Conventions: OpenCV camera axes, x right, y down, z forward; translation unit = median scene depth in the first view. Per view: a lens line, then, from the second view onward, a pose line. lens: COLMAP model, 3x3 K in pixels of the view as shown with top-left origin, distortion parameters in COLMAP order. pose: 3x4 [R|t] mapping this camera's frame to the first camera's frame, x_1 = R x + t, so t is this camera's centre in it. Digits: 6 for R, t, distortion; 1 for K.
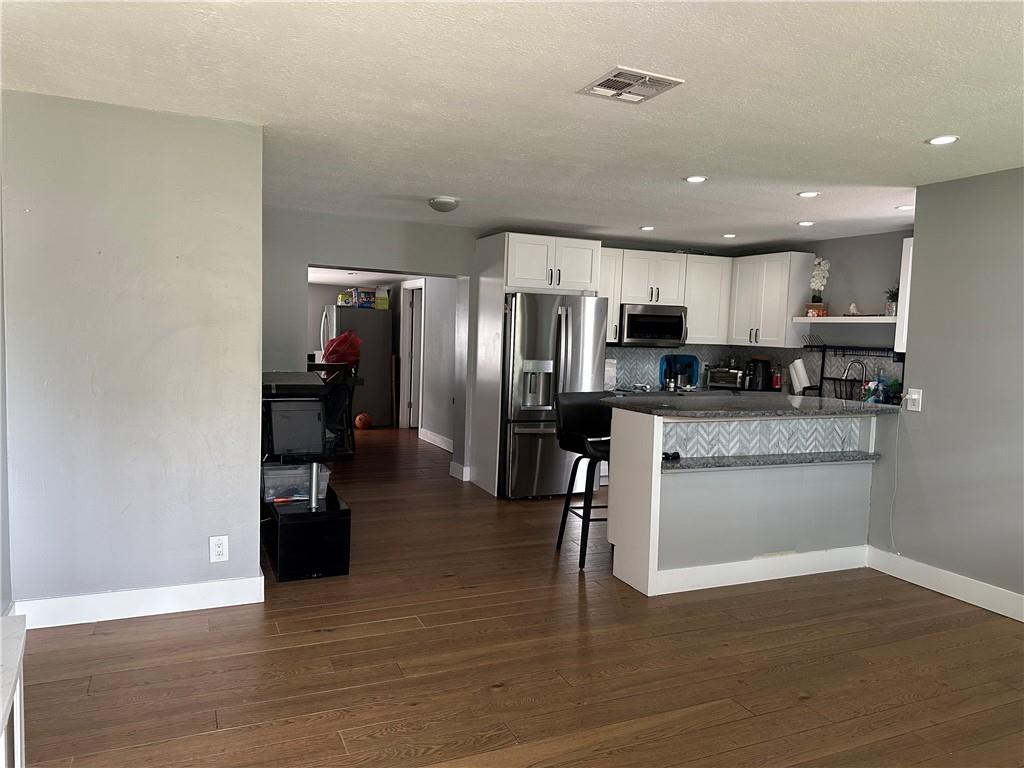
lens RADIAL K [[724.3, 0, 507.5], [0, 724.3, 385.9], [0, 0, 1]] dist [0.102775, -0.010823]
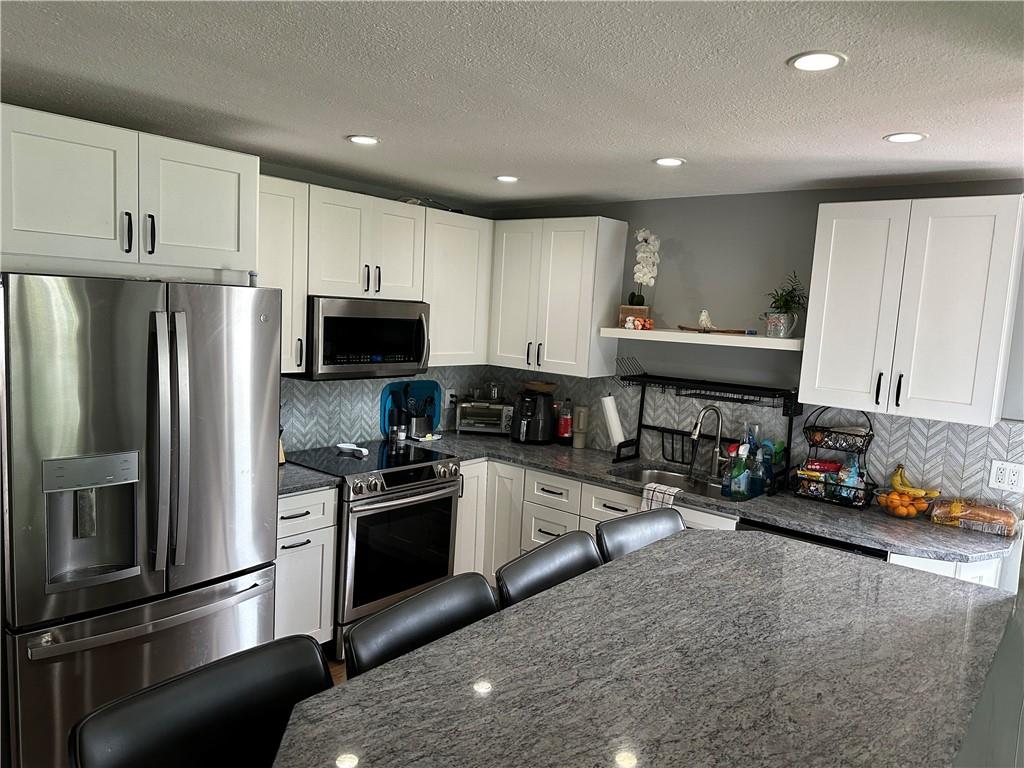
lens RADIAL K [[724.3, 0, 510.8], [0, 724.3, 394.2], [0, 0, 1]] dist [0.102775, -0.010823]
pose [[0.904352, -0.037419, 0.425144, 0.064475], [0.011471, 0.997920, 0.063431, -0.075113], [-0.426633, -0.052488, 0.902900, 0.476864]]
